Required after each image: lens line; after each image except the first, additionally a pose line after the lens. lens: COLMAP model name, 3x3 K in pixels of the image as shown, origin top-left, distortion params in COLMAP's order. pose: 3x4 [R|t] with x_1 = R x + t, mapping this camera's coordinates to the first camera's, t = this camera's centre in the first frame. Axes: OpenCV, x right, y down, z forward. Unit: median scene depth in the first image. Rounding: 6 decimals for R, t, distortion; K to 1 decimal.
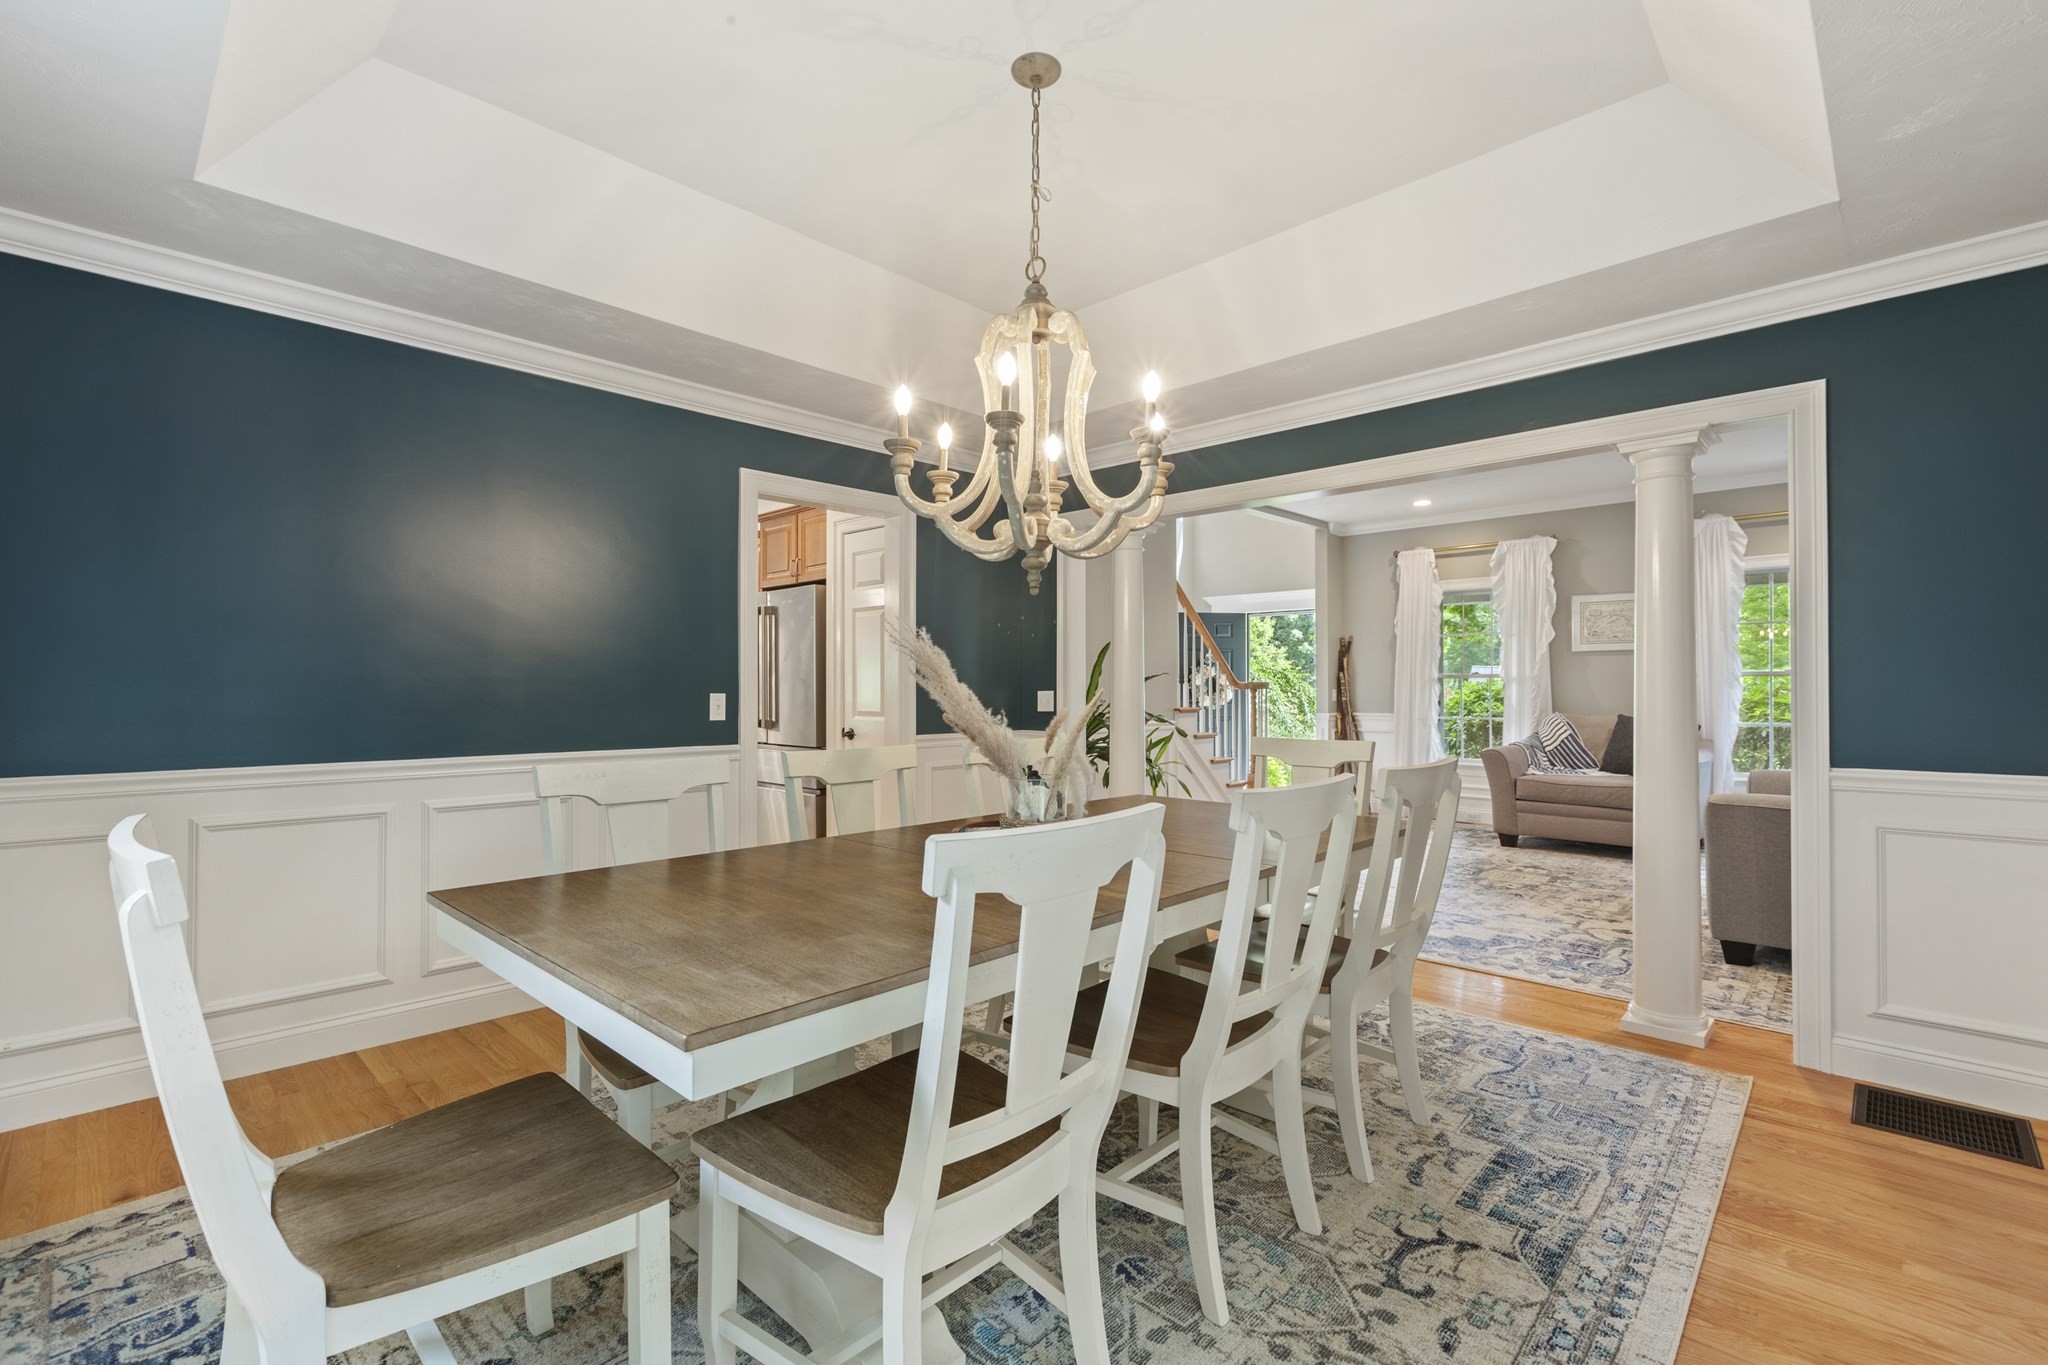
lens RADIAL K [[921.6, 0, 1016.5], [0, 921.6, 676.4], [0, 0, 1]] dist [0.002385, -0.001083]
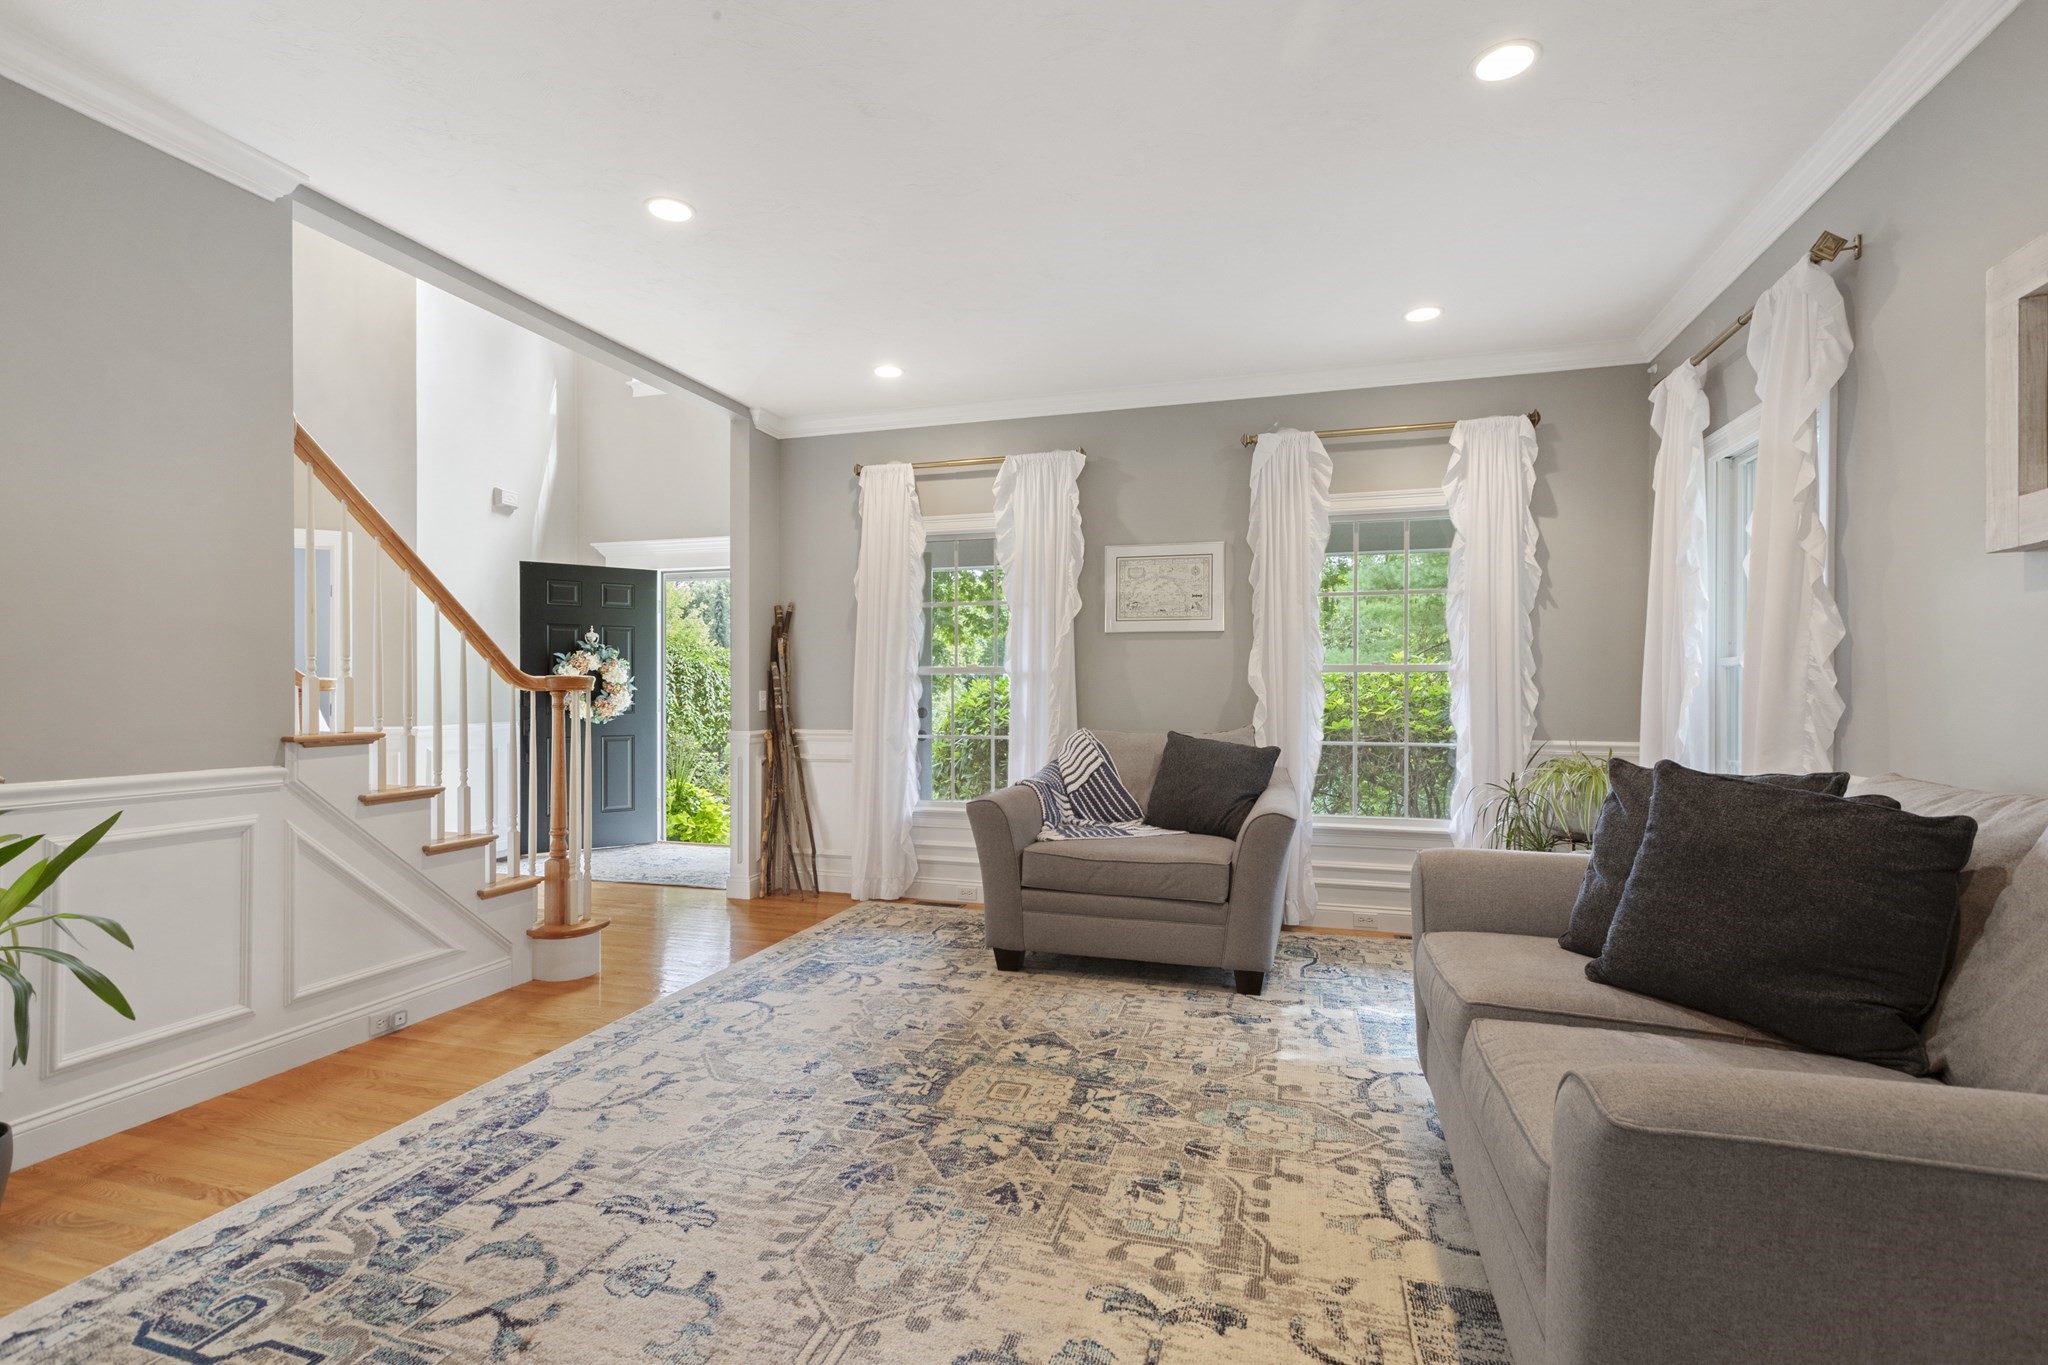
lens RADIAL K [[921.6, 0, 1025.7], [0, 921.6, 687.4], [0, 0, 1]] dist [0.002385, -0.001083]
pose [[0.888240, 0.004667, 0.459356, 0.255911], [-0.008737, 0.999939, 0.006736, 0.007310], [-0.459296, -0.009996, 0.888227, 0.449521]]
